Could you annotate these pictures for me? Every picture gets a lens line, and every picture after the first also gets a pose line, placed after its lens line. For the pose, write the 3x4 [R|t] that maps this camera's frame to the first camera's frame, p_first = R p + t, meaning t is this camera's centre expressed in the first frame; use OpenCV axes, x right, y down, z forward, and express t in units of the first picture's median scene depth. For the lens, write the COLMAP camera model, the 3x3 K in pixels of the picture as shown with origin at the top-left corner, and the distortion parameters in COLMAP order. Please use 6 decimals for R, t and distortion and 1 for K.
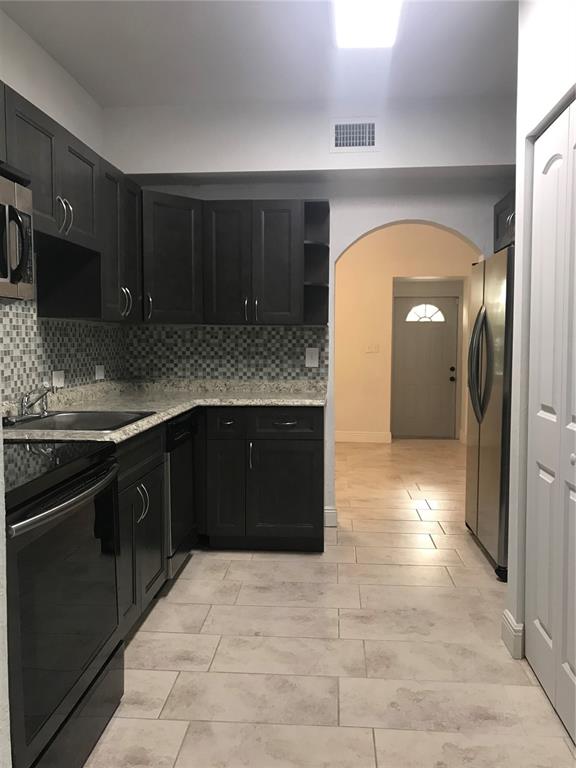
lens RADIAL K [[627.2, 0, 293.4], [0, 627.2, 384.3], [0, 0, 1]] dist [0.011072, -0.004462]
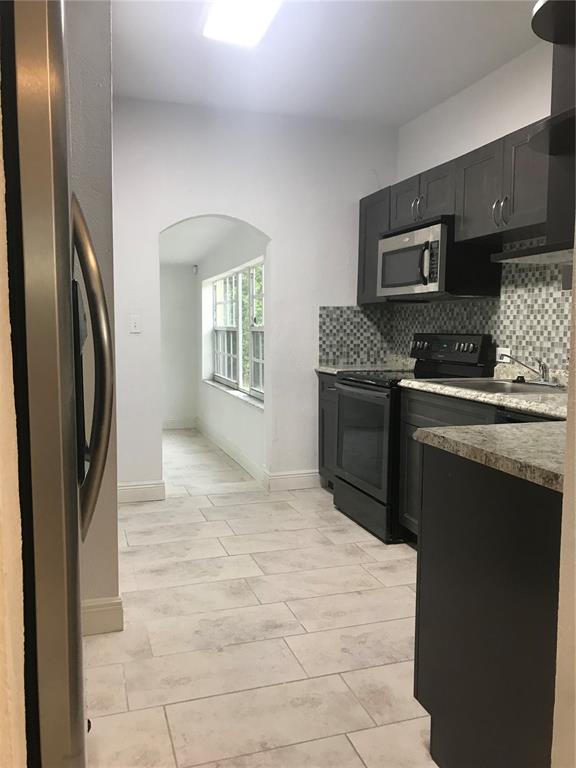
lens RADIAL K [[627.2, 0, 290.9], [0, 627.2, 384.0], [0, 0, 1]] dist [0.011072, -0.004462]
pose [[-0.923561, 0.027929, -0.382433, 0.480621], [-0.037618, 0.985934, 0.162849, -0.128256], [0.381602, 0.164787, -0.909519, 2.021803]]
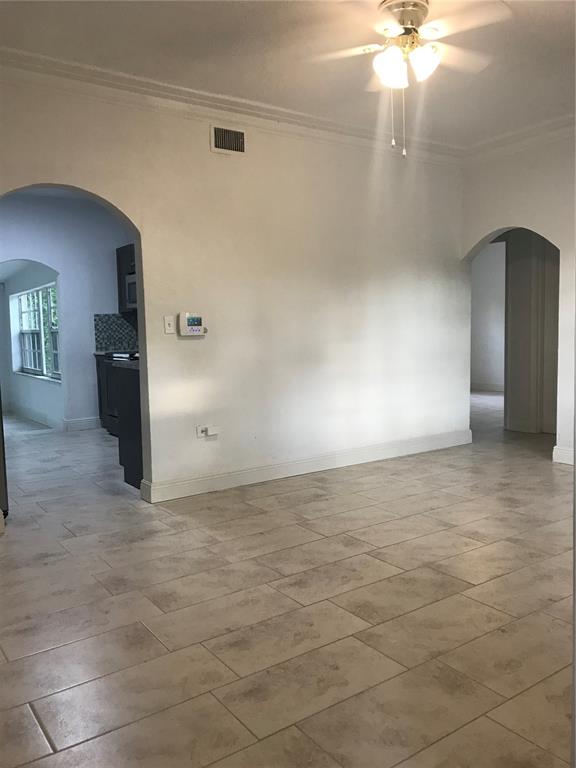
lens RADIAL K [[627.2, 0, 291.3], [0, 627.2, 383.0], [0, 0, 1]] dist [0.011072, -0.004462]
pose [[-0.772260, 0.069824, -0.631458, 0.867465], [-0.031051, 0.988606, 0.147290, -0.200881], [0.634548, 0.133354, -0.761292, 3.231141]]
